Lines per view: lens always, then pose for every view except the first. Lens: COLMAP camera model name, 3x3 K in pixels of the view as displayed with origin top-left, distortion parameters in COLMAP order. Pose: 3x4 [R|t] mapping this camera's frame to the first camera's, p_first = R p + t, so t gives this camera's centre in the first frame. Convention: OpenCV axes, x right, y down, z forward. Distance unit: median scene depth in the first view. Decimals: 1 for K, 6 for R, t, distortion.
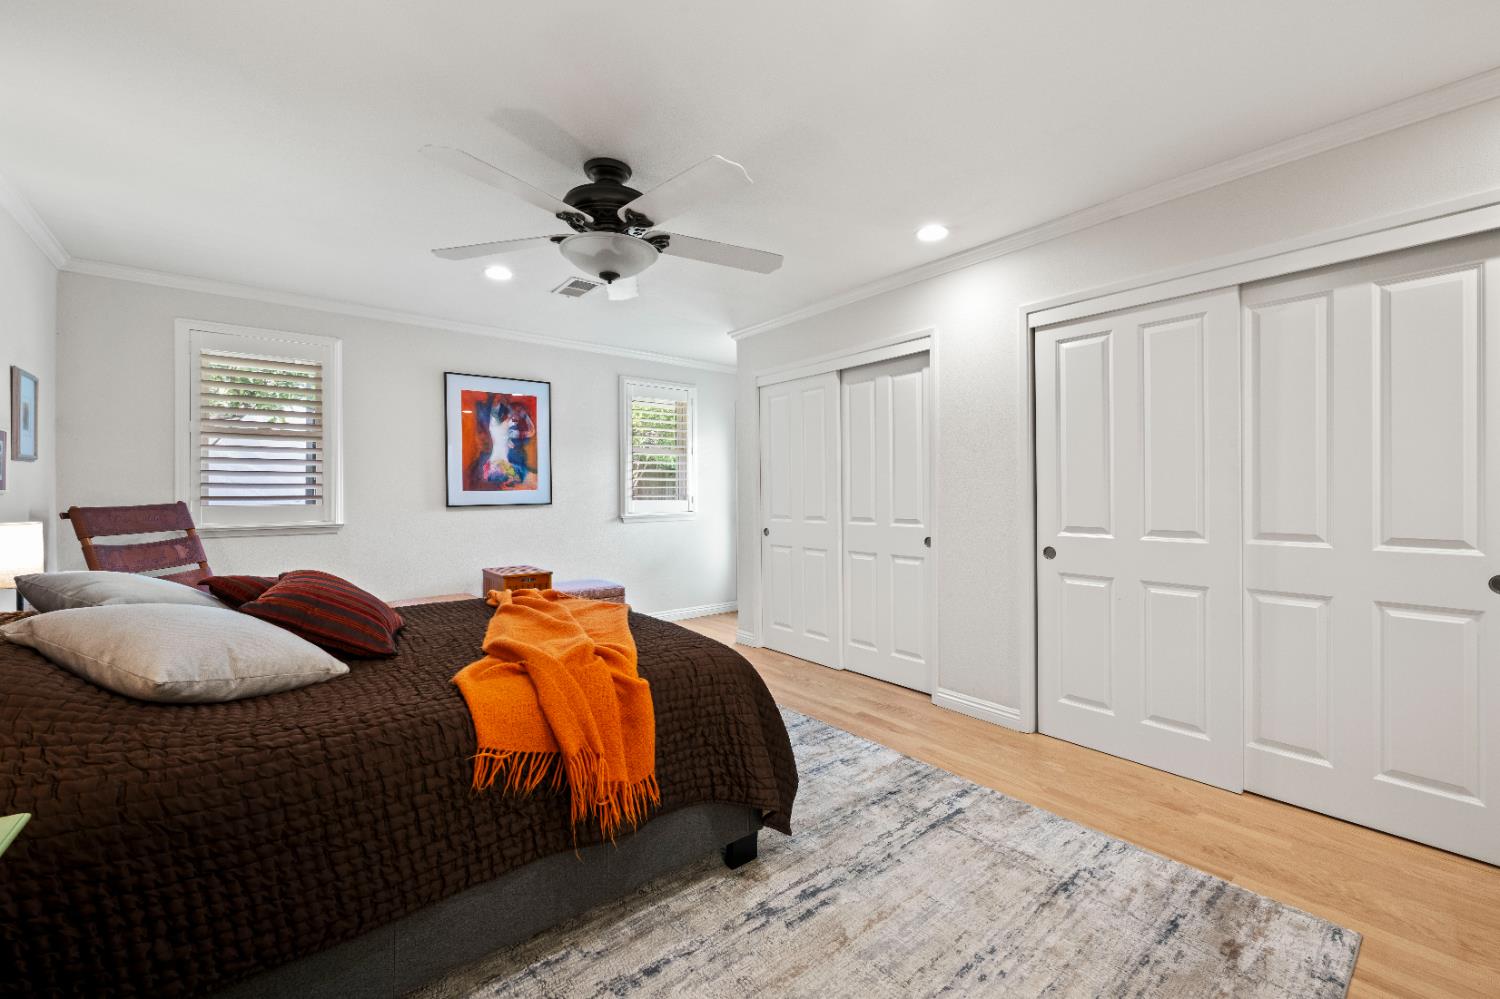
lens RADIAL K [[606.5, 0, 754.9], [0, 606.5, 492.0], [0, 0, 1]] dist [0.000120, -0.000459]
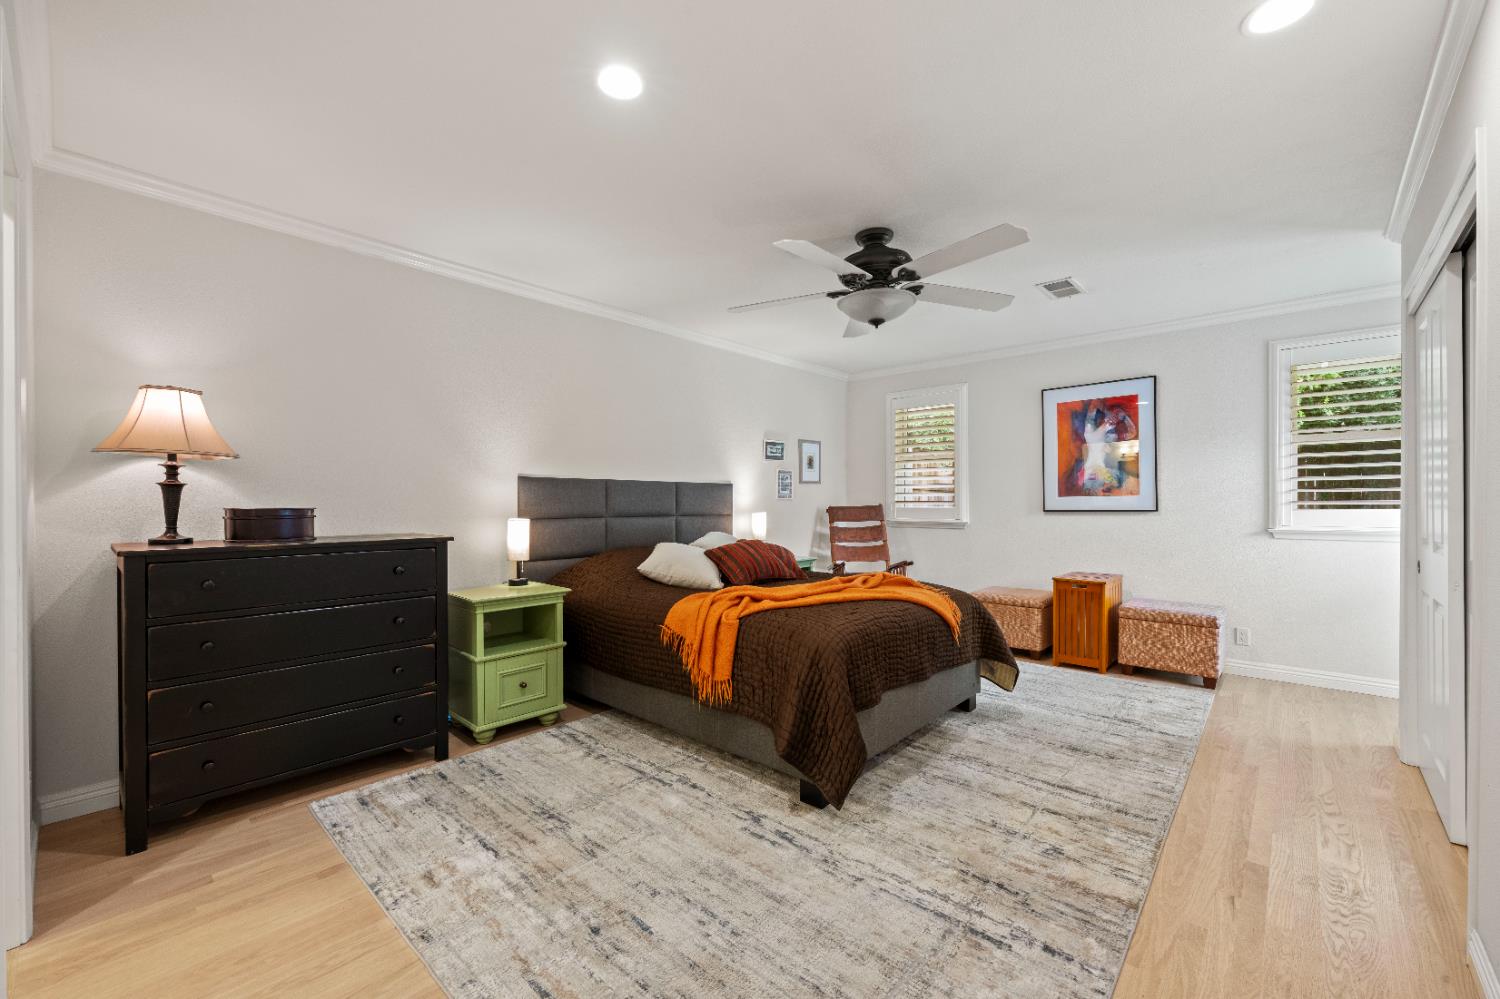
lens RADIAL K [[606.5, 0, 756.6], [0, 606.5, 504.2], [0, 0, 1]] dist [0.000120, -0.000459]
pose [[0.155559, 0.008142, -0.987793, 0.763628], [0.003566, 0.999955, 0.008804, -0.000438], [0.987820, -0.004892, 0.155523, 0.465667]]
